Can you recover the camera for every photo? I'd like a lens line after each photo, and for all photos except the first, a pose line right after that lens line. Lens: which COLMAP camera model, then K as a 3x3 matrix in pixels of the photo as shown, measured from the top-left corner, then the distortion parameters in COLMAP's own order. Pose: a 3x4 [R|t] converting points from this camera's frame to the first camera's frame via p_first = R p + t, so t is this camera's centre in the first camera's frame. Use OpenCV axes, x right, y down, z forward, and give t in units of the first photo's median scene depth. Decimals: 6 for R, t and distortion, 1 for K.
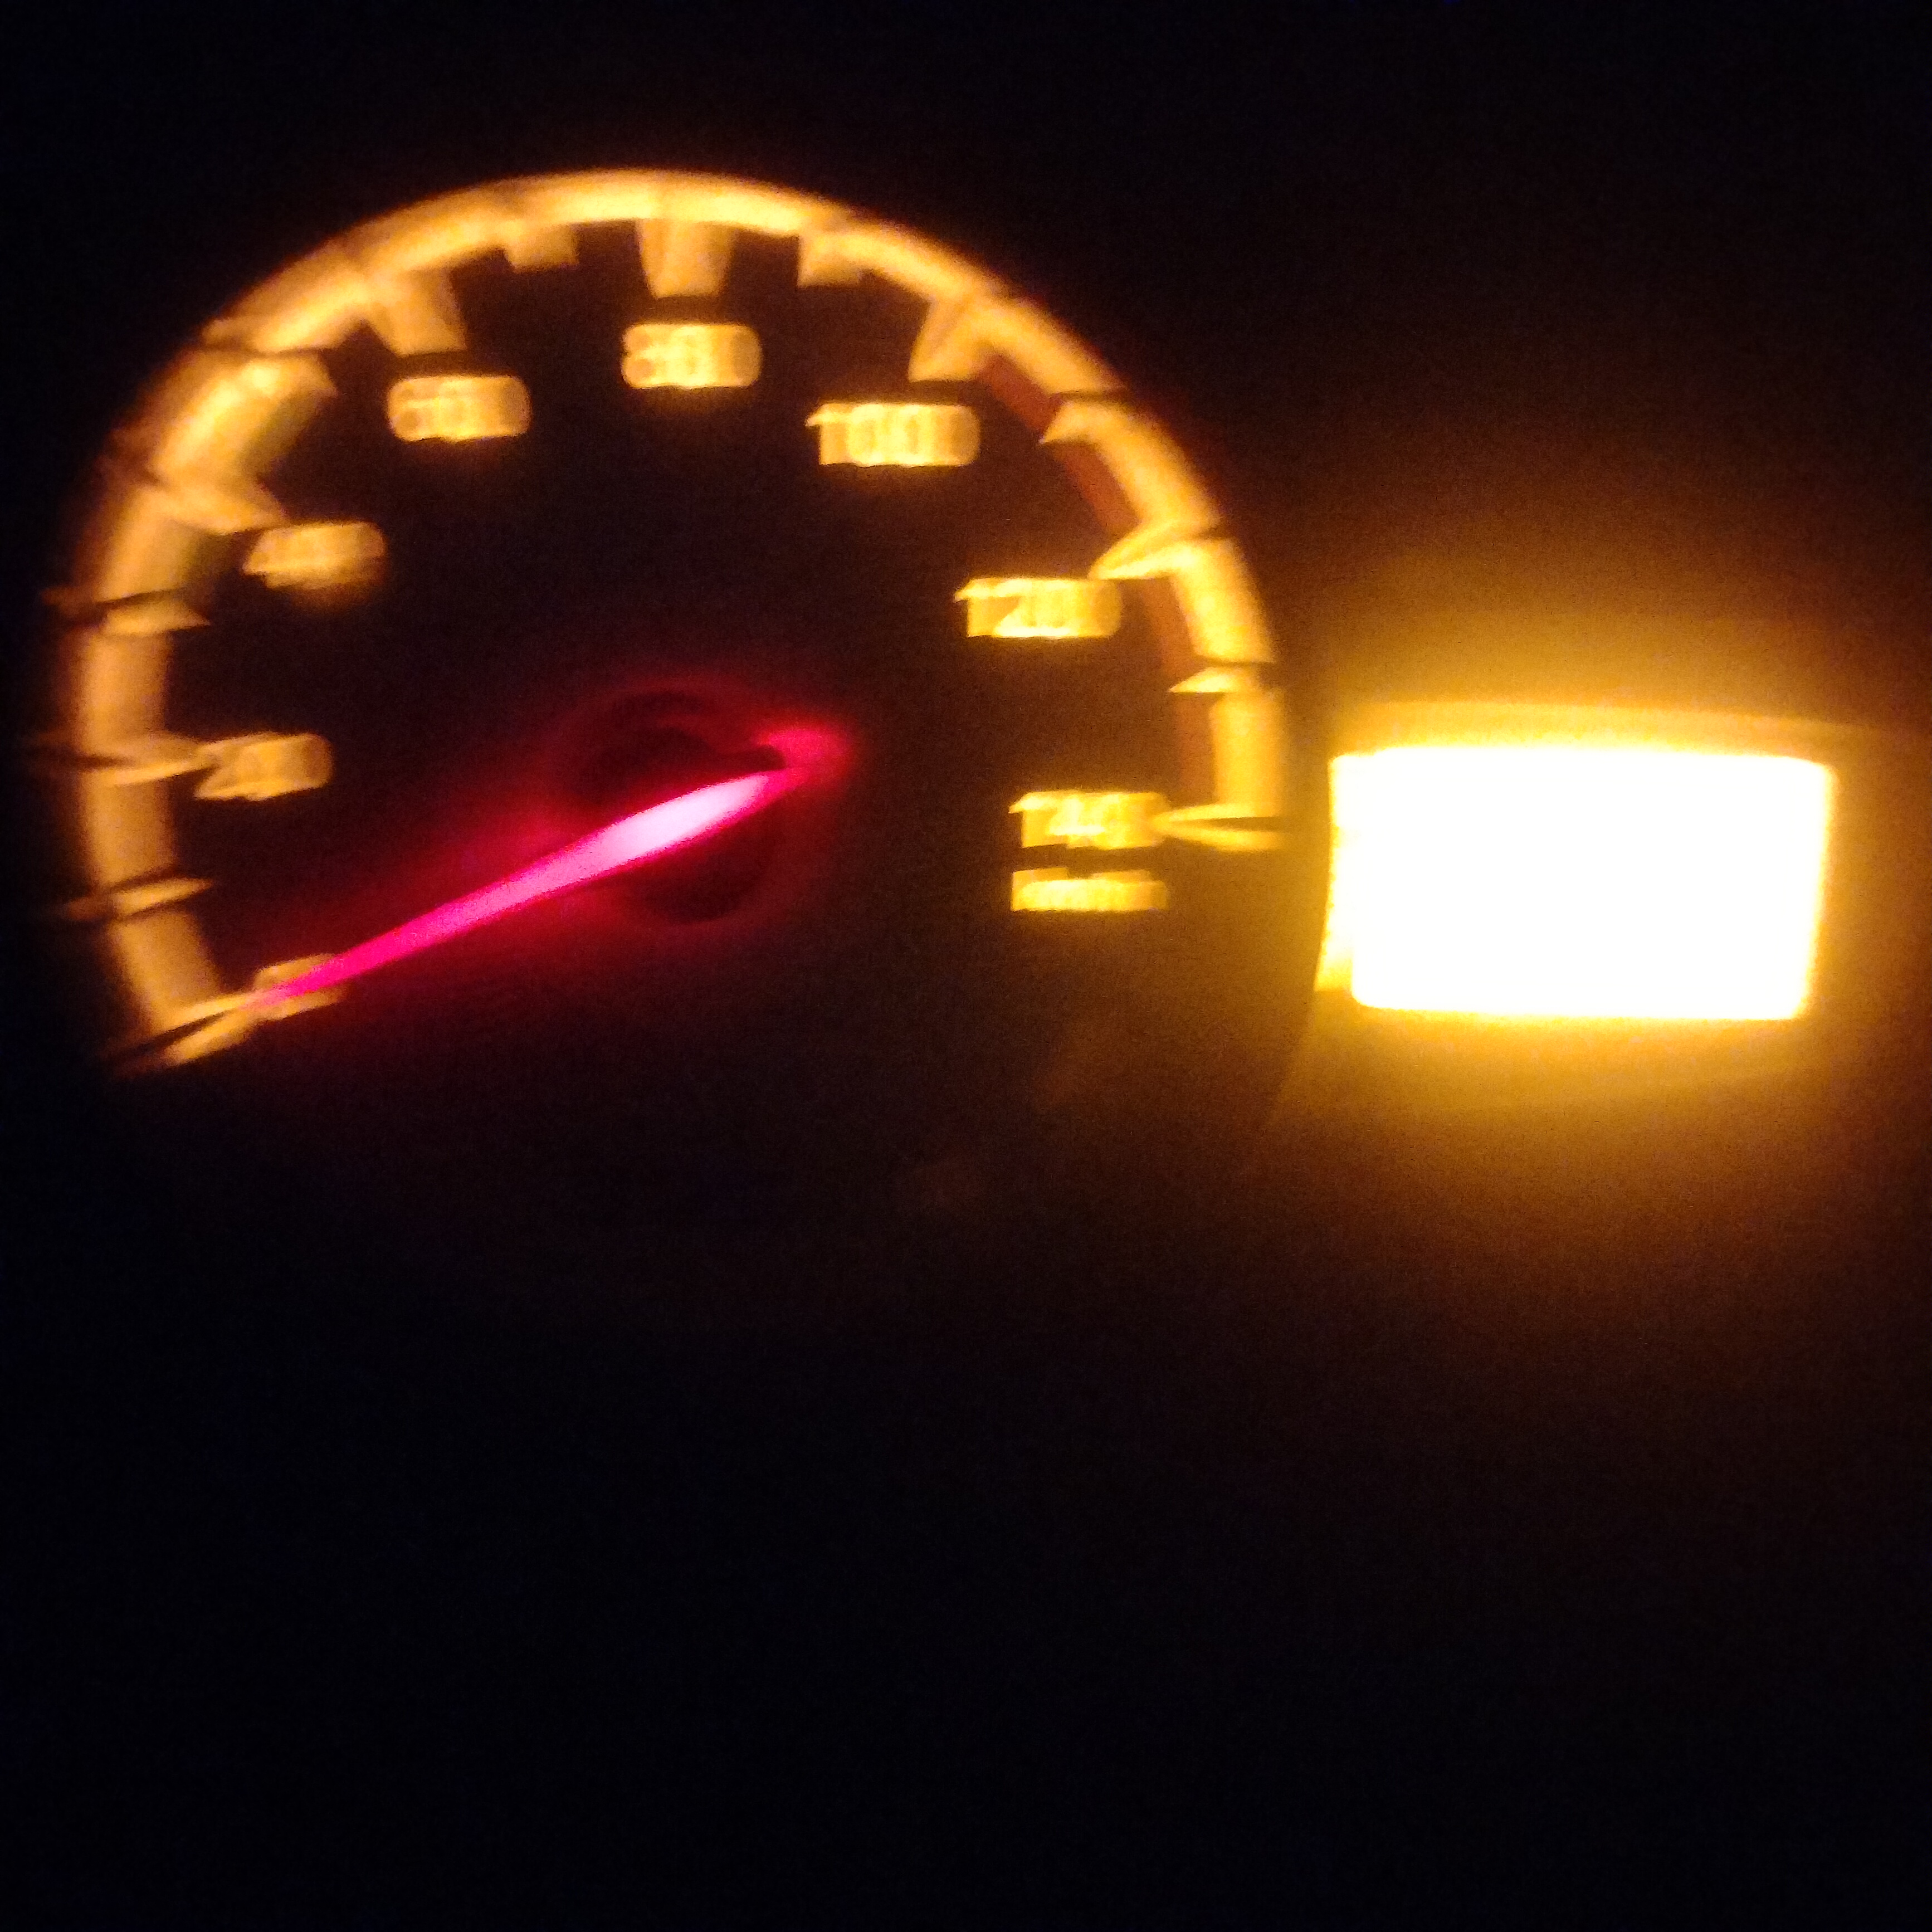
lens RADIAL K [[1830.4, 0, 953.9], [0, 1830.4, 976.5], [0, 0, 1]] dist [0.007010, 0.000000]
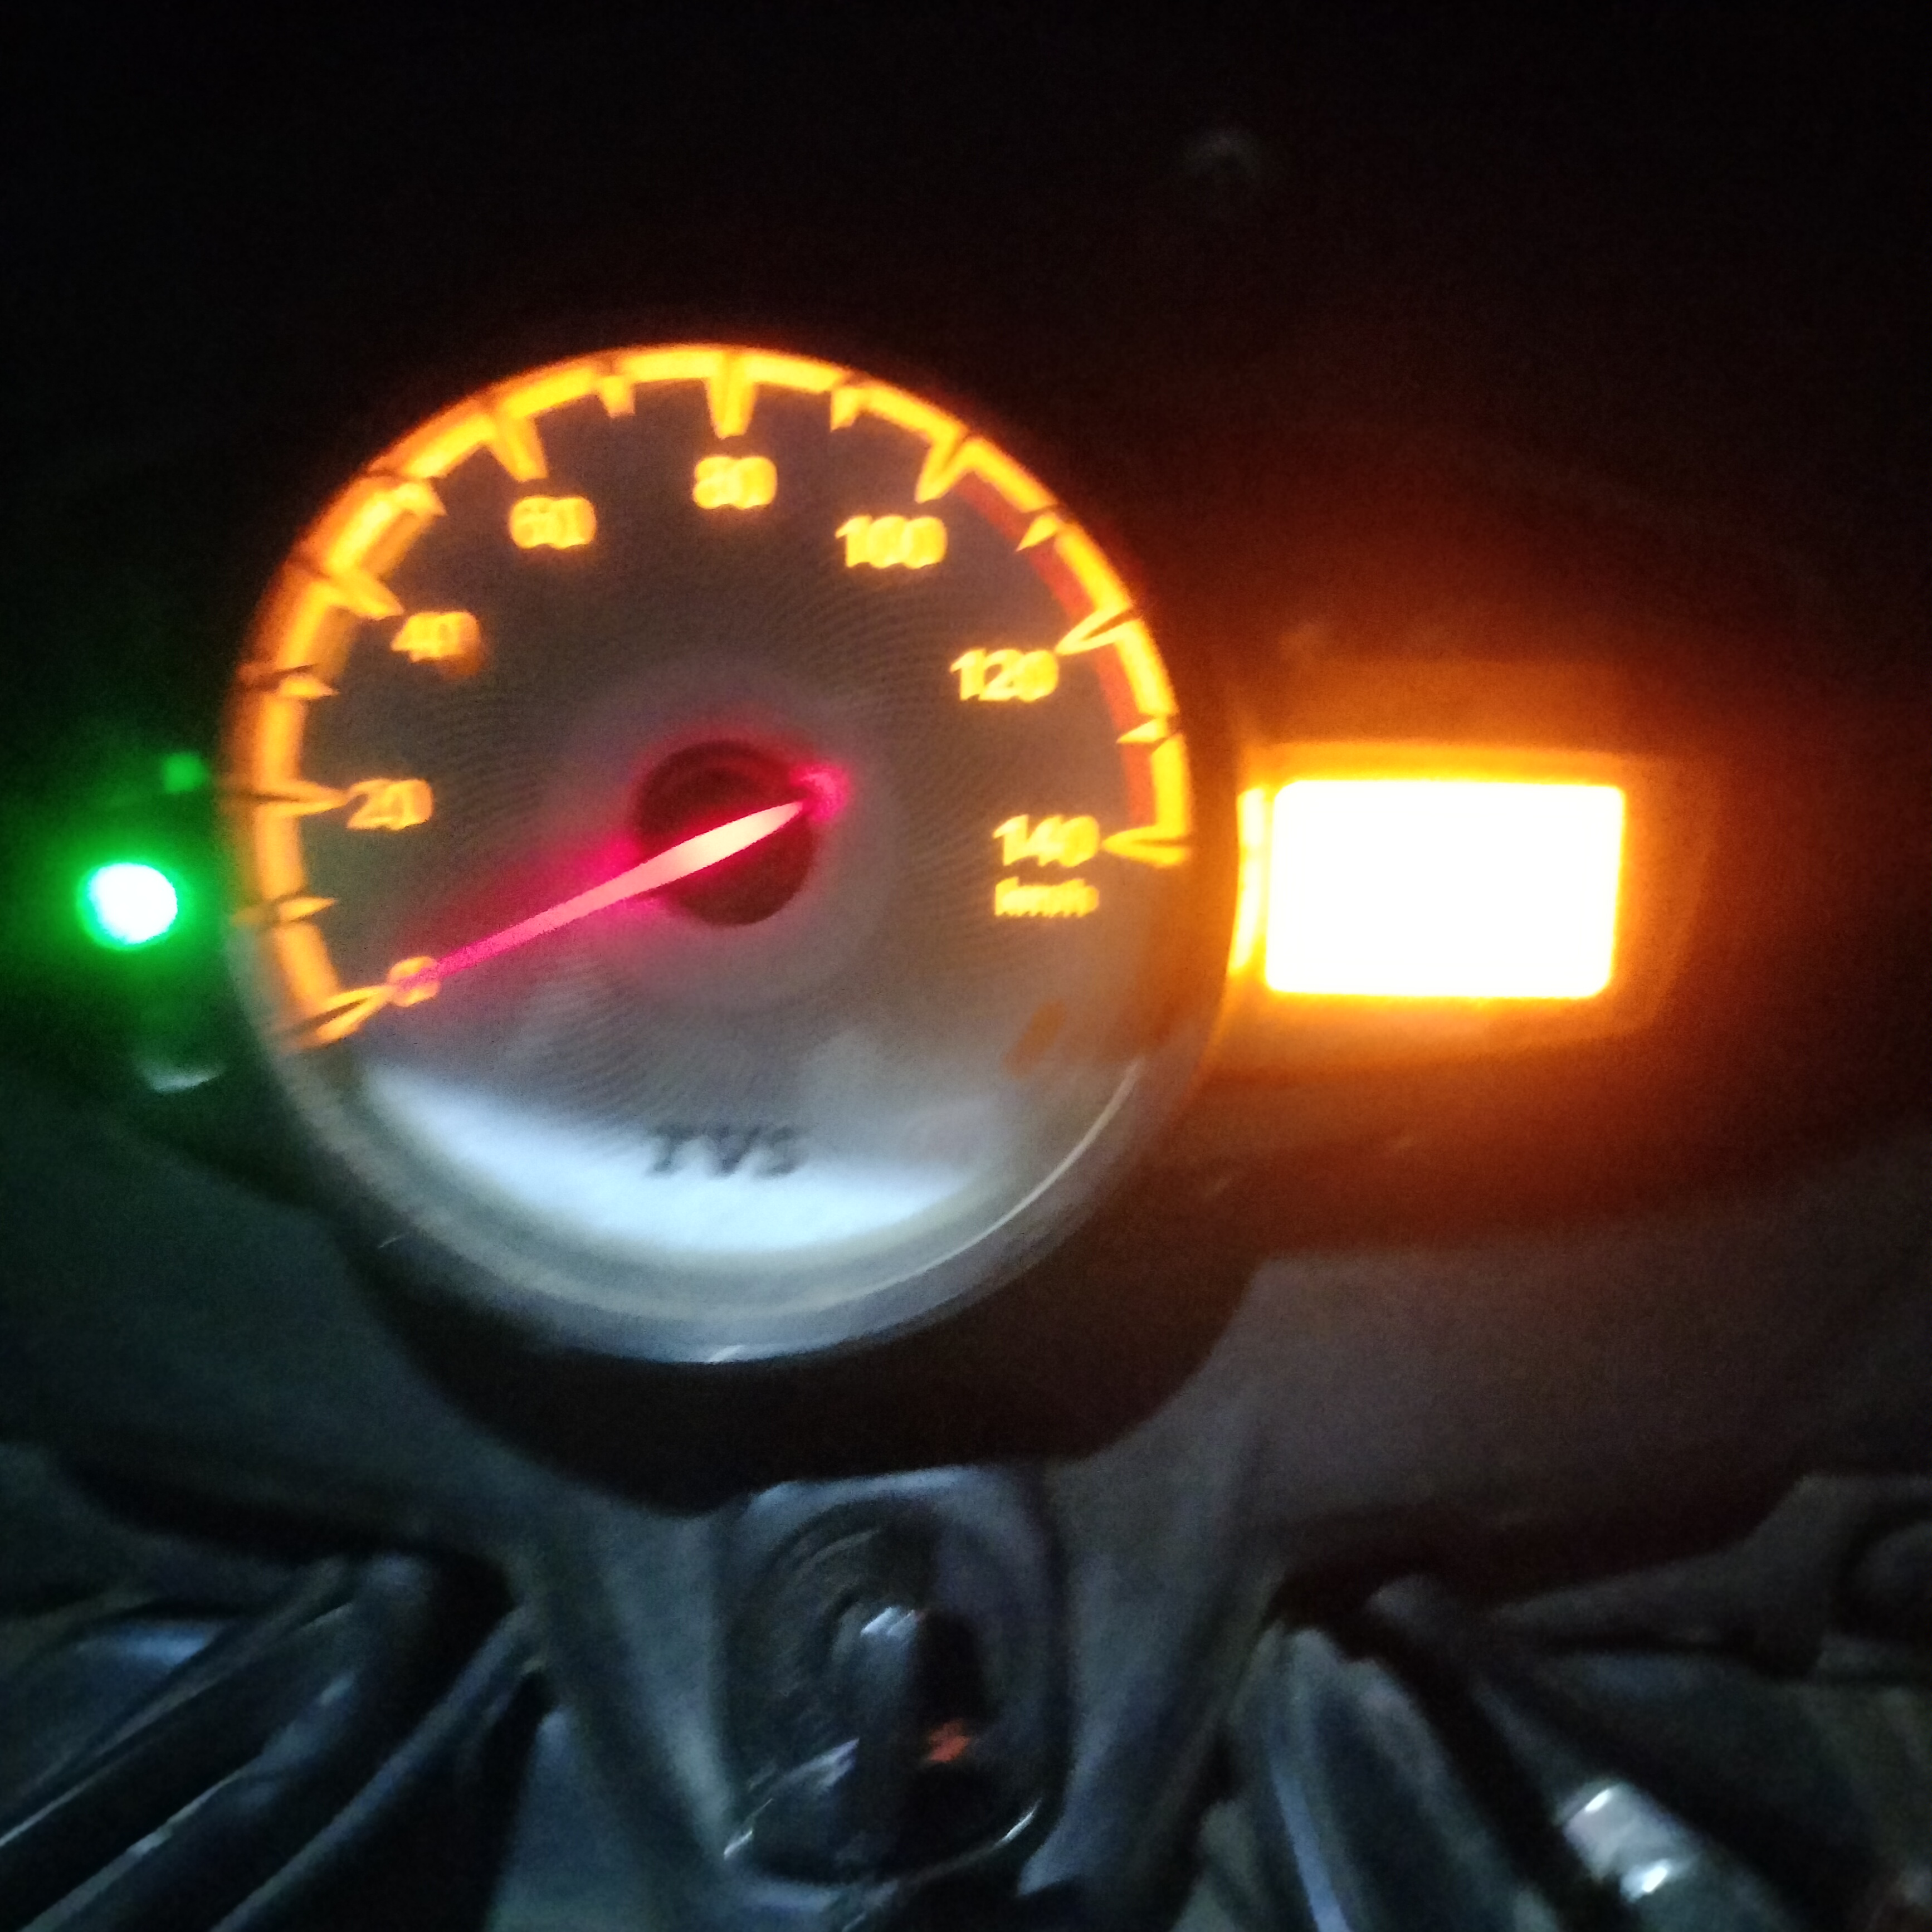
lens RADIAL K [[1830.4, 0, 973.2], [0, 1830.4, 972.6], [0, 0, 1]] dist [0.007010, 0.000000]
pose [[0.998688, -0.010130, 0.050194, -0.046861], [0.011680, 0.999461, -0.030674, 0.046234], [-0.049856, 0.031220, 0.998268, -0.278184]]
